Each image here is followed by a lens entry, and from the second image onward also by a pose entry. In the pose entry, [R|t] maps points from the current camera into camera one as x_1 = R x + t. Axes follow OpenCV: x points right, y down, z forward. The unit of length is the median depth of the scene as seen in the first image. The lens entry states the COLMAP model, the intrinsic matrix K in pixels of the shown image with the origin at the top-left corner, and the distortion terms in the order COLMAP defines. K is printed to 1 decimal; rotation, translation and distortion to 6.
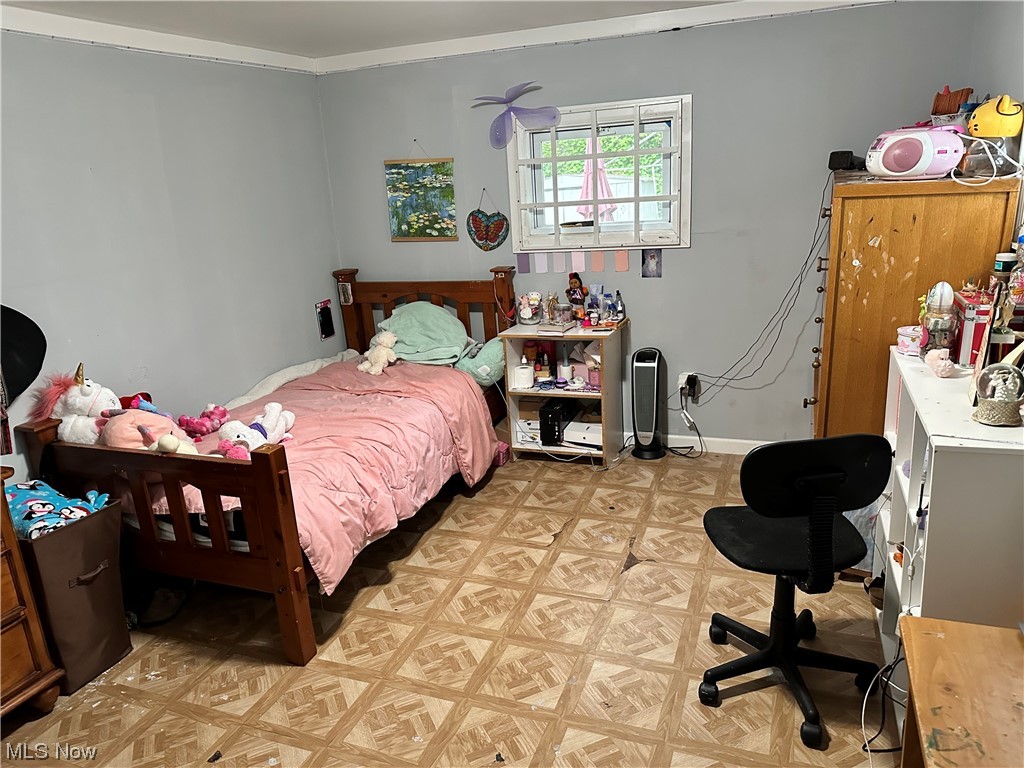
lens RADIAL K [[720.1, 0, 515.7], [0, 720.1, 384.1], [0, 0, 1]] dist [0.067091, -0.059977]
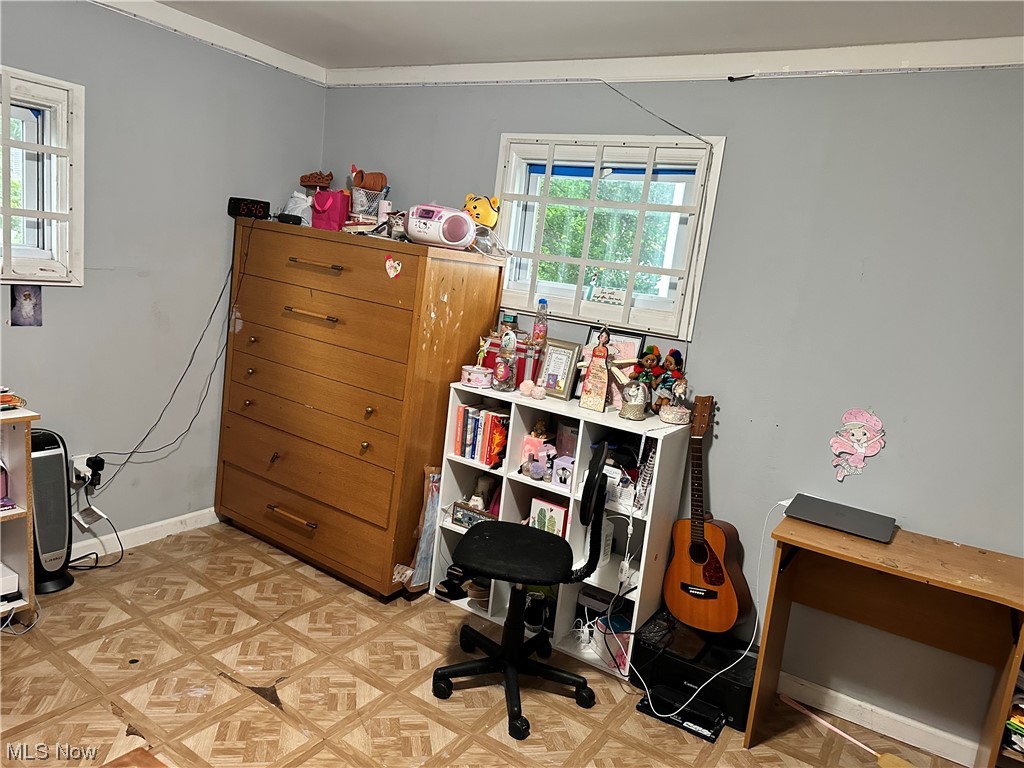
lens RADIAL K [[720.1, 0, 515.6], [0, 720.1, 384.5], [0, 0, 1]] dist [0.067091, -0.059977]
pose [[0.188085, -0.083507, 0.978596, -0.463483], [0.145411, 0.987766, 0.056342, -0.075152], [-0.971329, 0.131701, 0.197927, 0.485629]]
